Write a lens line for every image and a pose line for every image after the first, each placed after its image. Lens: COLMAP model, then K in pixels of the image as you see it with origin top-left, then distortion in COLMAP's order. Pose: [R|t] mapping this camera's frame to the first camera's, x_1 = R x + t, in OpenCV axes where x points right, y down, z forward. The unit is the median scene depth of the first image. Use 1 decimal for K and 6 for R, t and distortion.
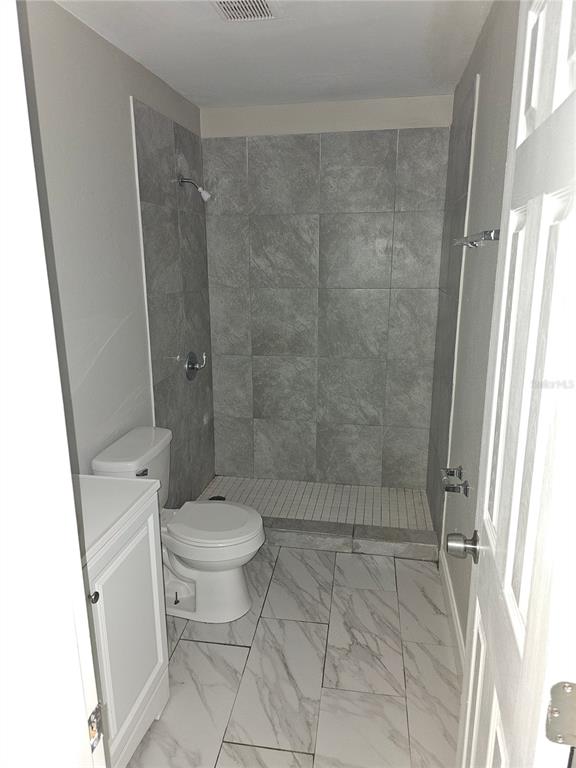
lens RADIAL K [[519.9, 0, 288.0], [0, 519.9, 384.0], [0, 0, 1]] dist [0.053447, -0.053607]
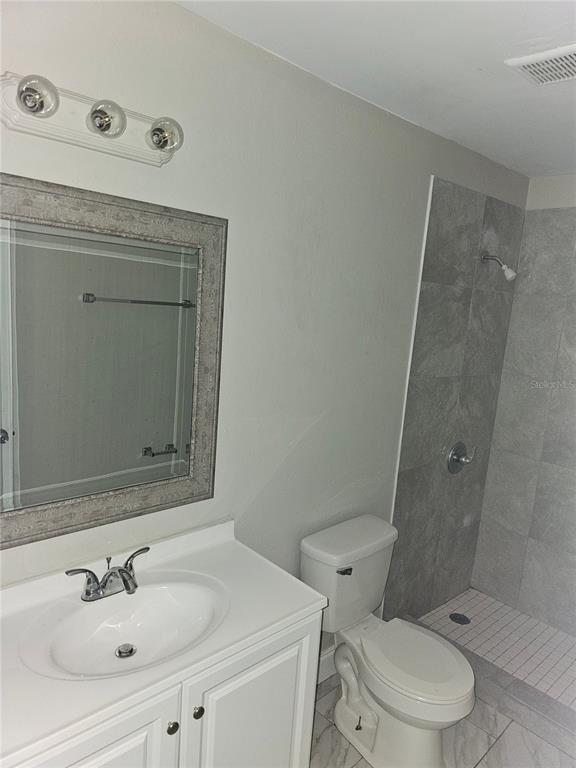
lens RADIAL K [[519.9, 0, 288.0], [0, 519.9, 384.0], [0, 0, 1]] dist [0.053447, -0.053607]
pose [[0.797459, 0.161202, -0.581441, 0.085367], [-0.220702, 0.974802, -0.032438, -0.067667], [0.561561, 0.154193, 0.812942, 0.101217]]
